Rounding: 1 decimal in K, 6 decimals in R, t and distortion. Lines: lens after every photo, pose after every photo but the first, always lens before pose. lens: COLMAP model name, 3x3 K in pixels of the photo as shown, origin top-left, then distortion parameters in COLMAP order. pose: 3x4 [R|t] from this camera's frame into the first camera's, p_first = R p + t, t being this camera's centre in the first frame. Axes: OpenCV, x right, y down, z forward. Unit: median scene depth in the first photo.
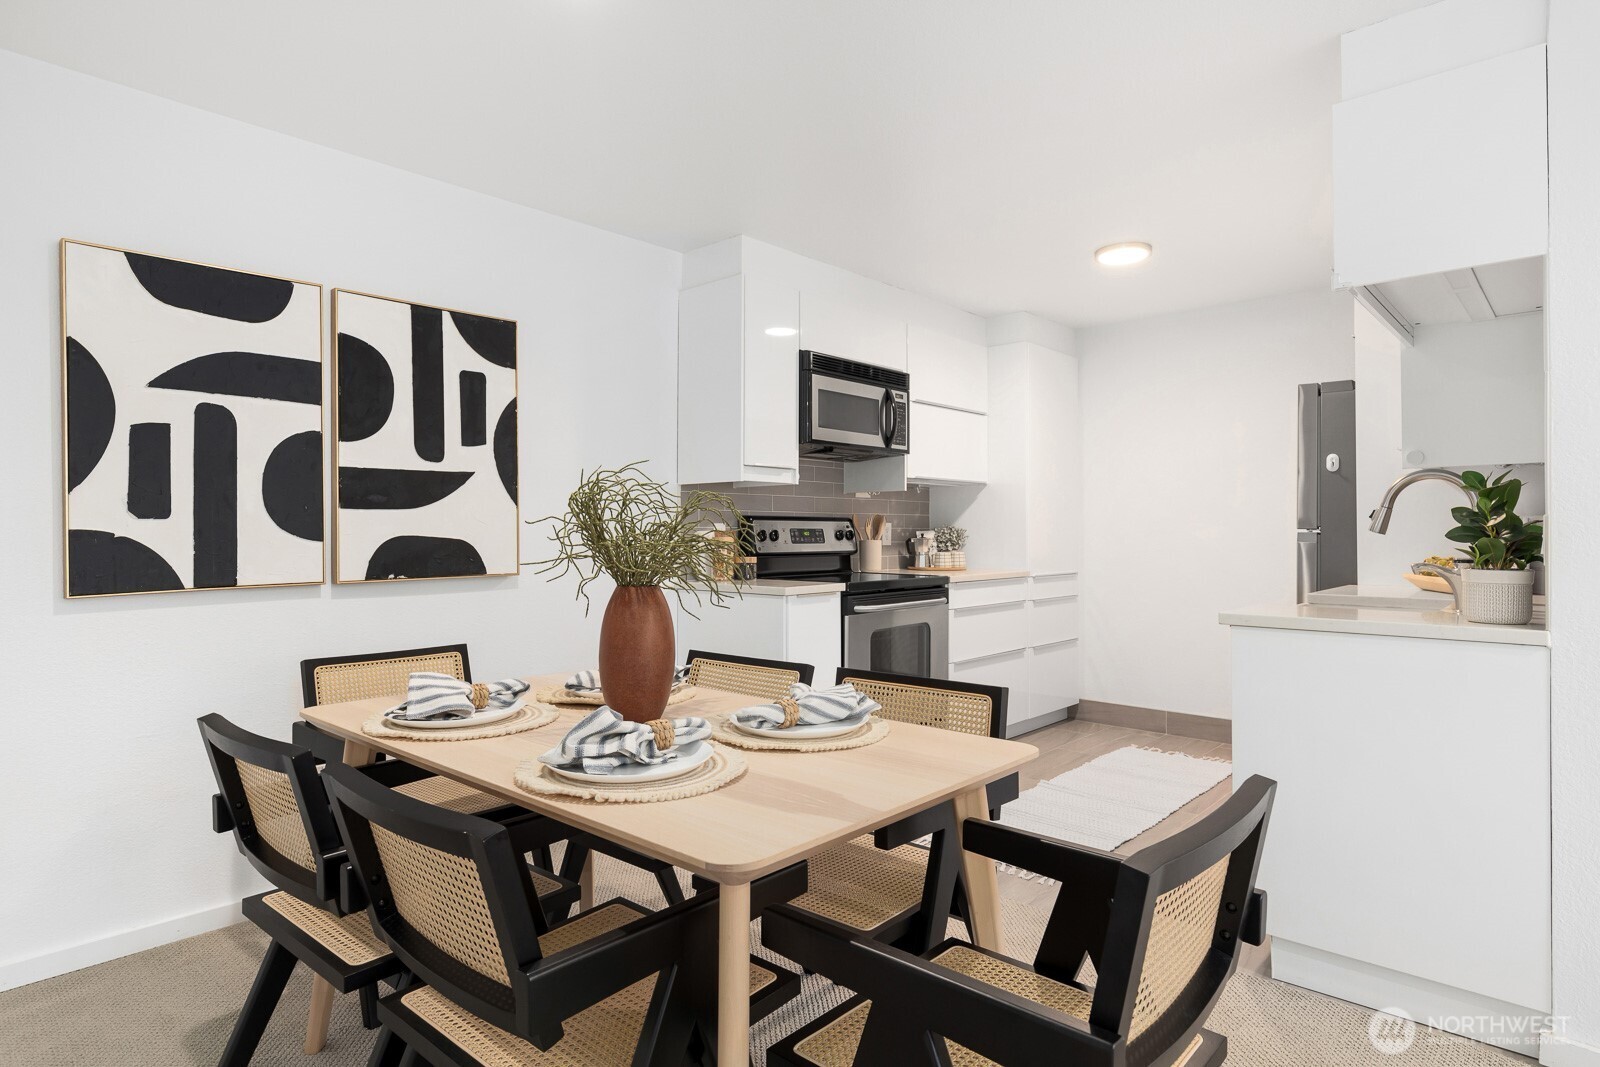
lens RADIAL K [[874.5, 0, 800.0], [0, 874.5, 533.5], [0, 0, 1]] dist [0.004902, 0.000811]
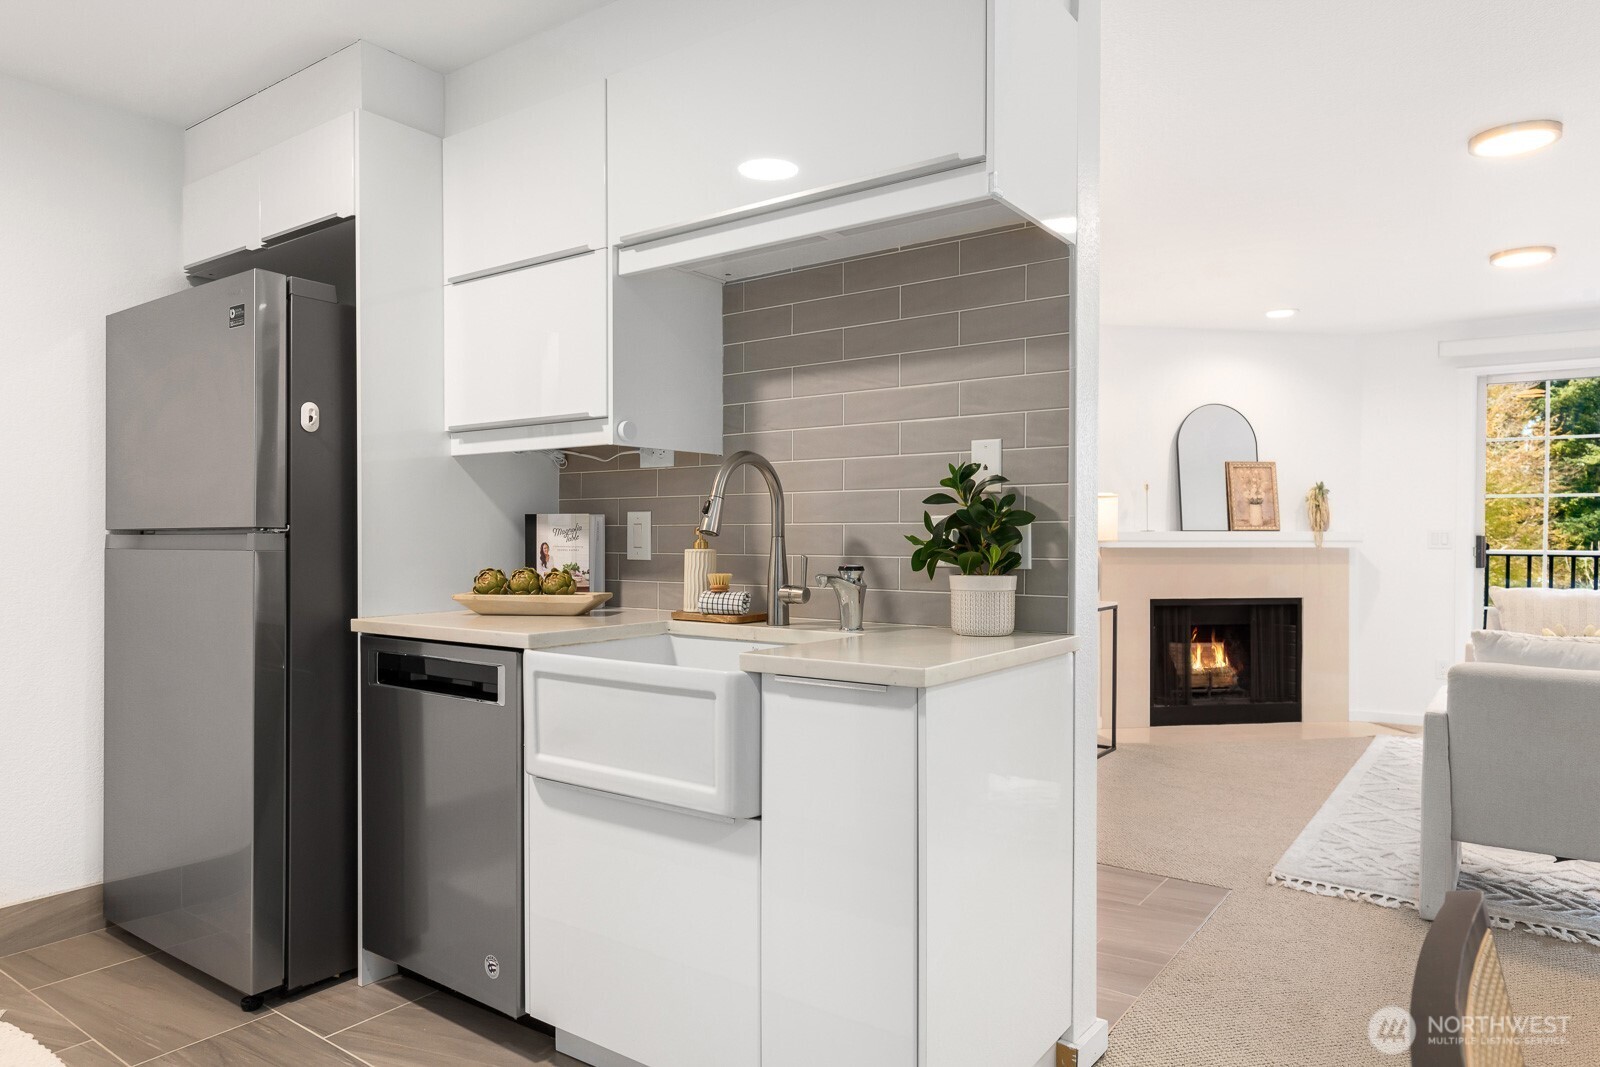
lens RADIAL K [[1002.7, 0, 802.3], [0, 1002.7, 550.0], [0, 0, 1]] dist [0.006560, 0.000443]
pose [[-0.119800, -0.012766, 0.992716, -0.099387], [0.001657, 0.999913, 0.013058, 0.000758], [-0.992797, 0.003209, -0.119769, 0.680300]]
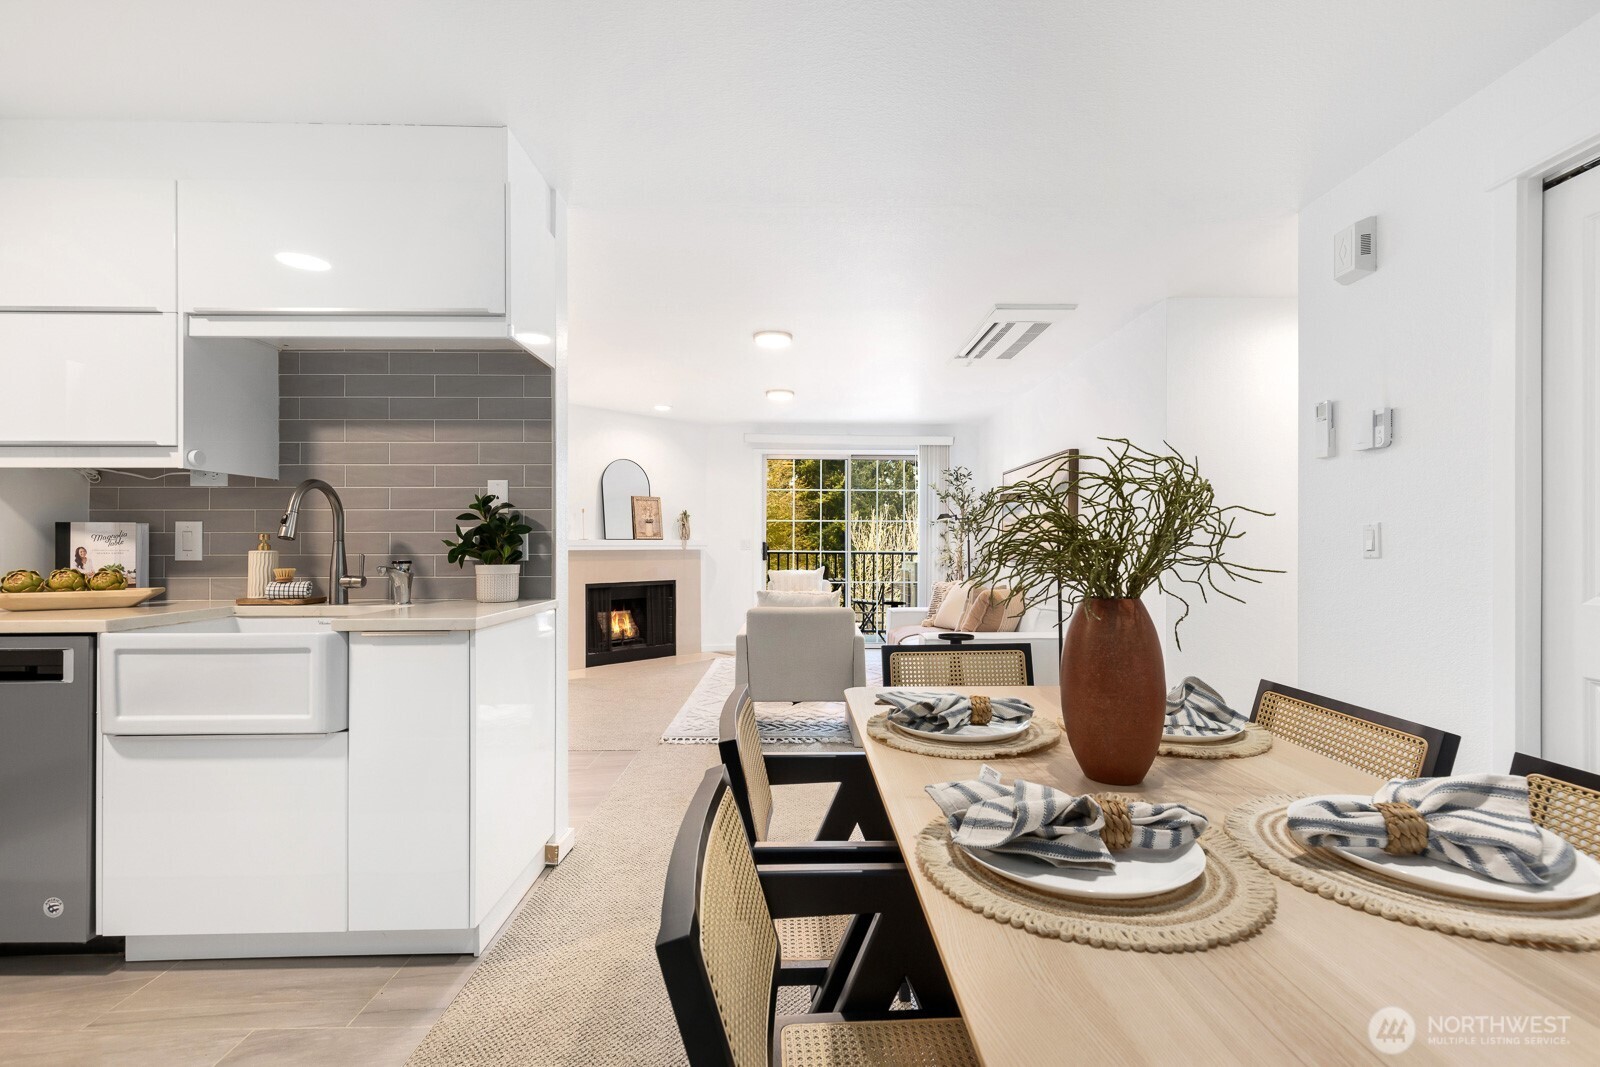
lens RADIAL K [[719.7, 0, 801.5], [0, 719.7, 540.0], [0, 0, 1]] dist [0.006452, -0.000706]
pose [[-0.686884, 0.006577, 0.726737, -0.205746], [0.004204, 0.999978, -0.005077, 0.004285], [-0.726755, -0.000432, -0.686897, 0.754162]]
